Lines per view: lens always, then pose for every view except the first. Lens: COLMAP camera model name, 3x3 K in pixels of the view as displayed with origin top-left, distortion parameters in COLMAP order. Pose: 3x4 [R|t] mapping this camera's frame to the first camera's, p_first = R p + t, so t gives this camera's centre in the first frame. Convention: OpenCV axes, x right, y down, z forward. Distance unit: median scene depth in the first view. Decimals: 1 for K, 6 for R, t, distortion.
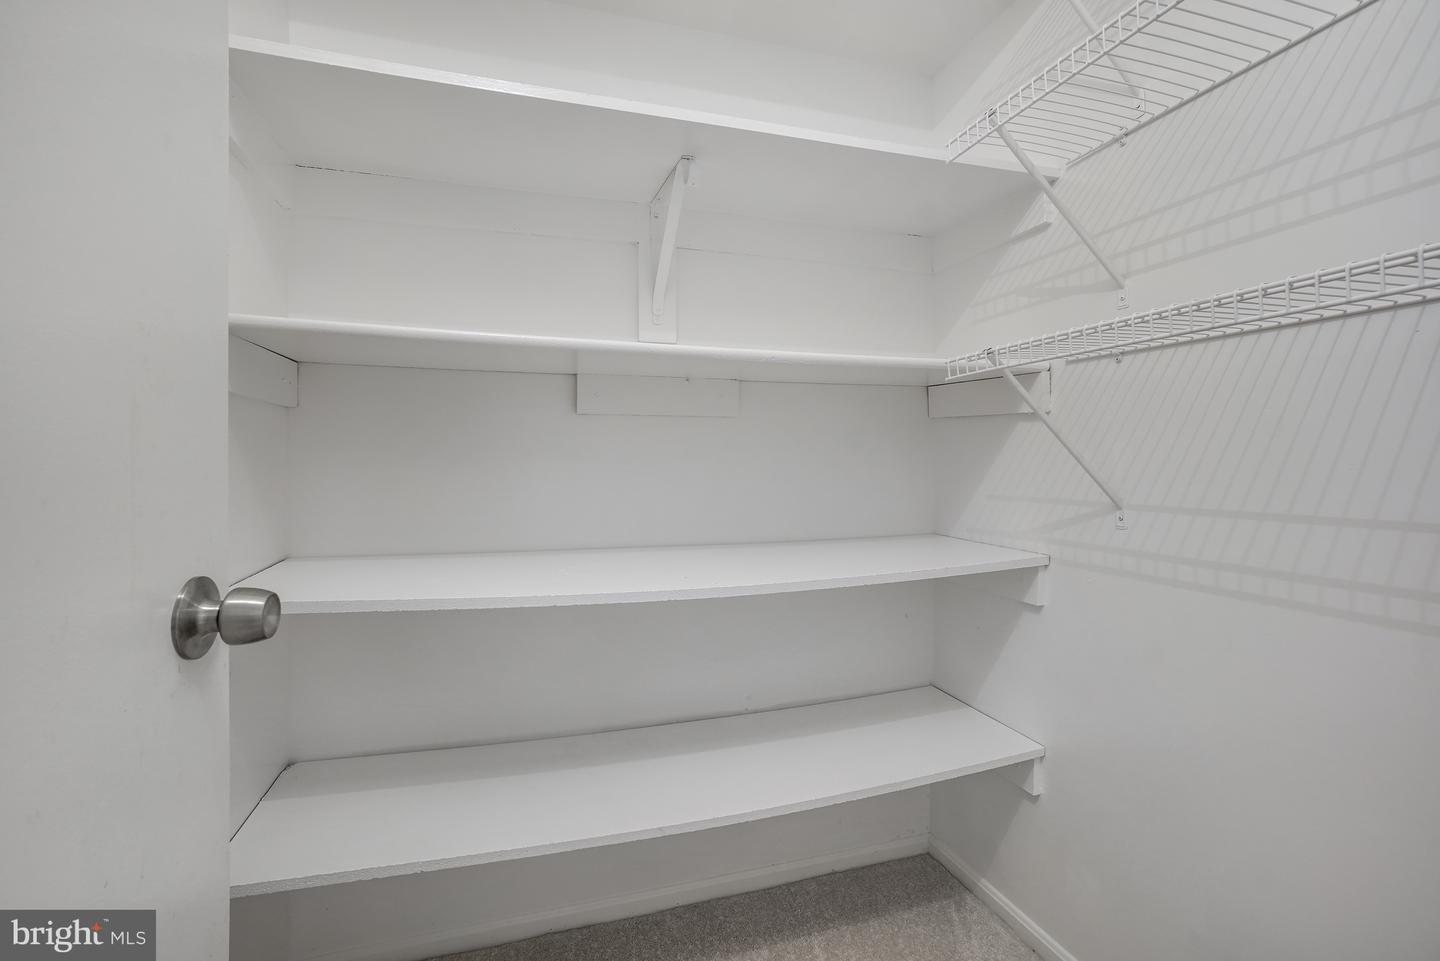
lens RADIAL K [[633.0, 0, 709.6], [0, 633.0, 467.1], [0, 0, 1]] dist [-0.024883, -0.000080]
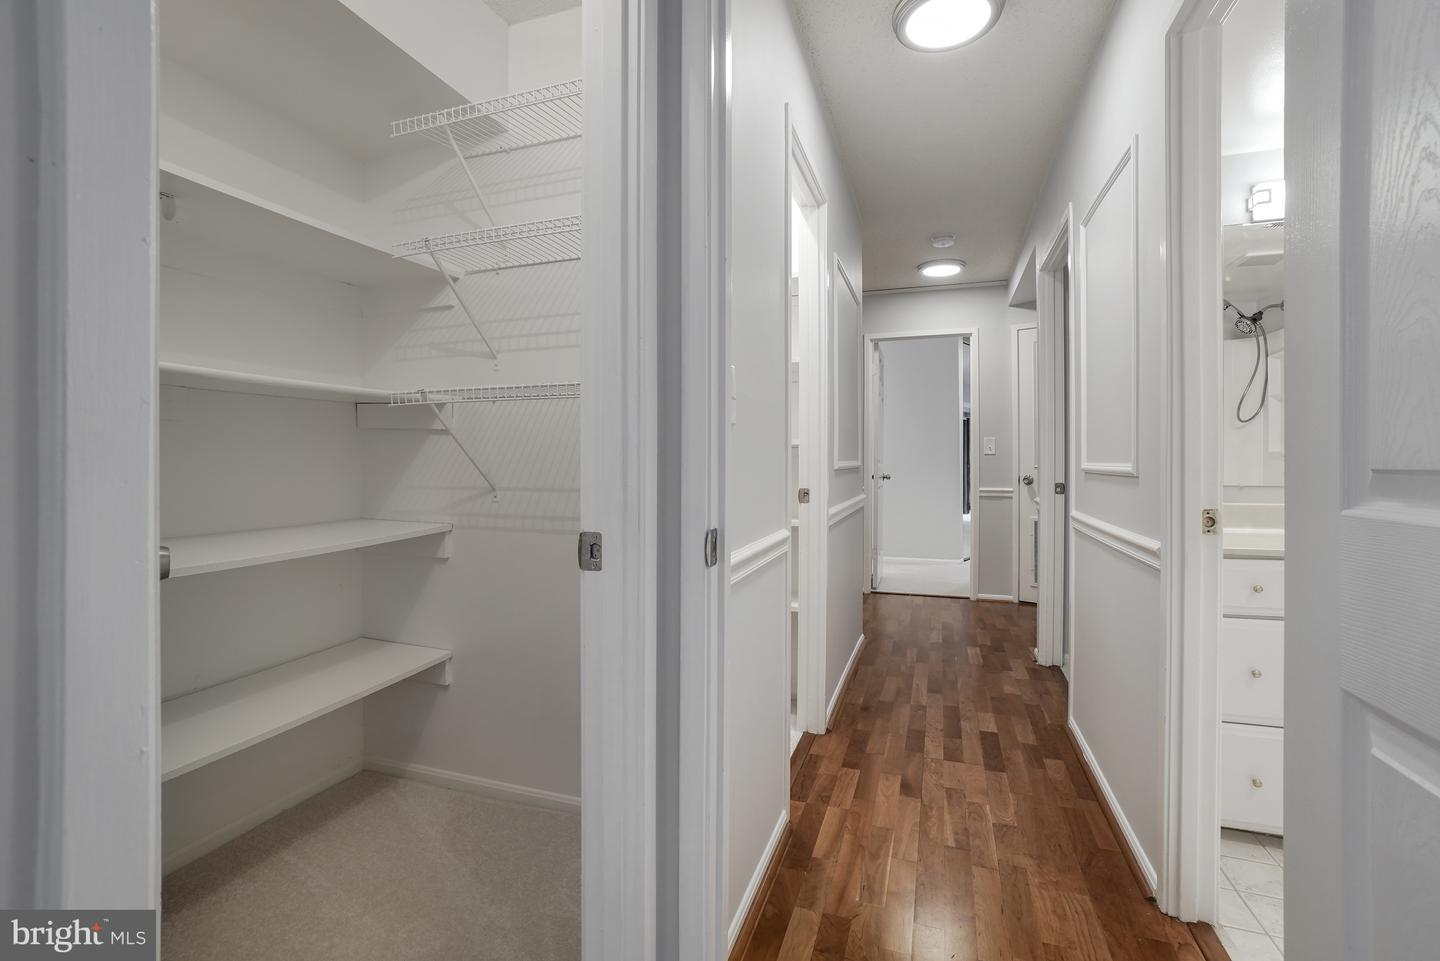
lens RADIAL K [[633.0, 0, 716.0], [0, 633.0, 472.2], [0, 0, 1]] dist [-0.024883, -0.000080]
pose [[0.578907, -0.002500, 0.815390, -0.341008], [0.008250, 0.999962, -0.002792, 0.026145], [-0.815352, 0.008343, 0.578905, -0.413452]]
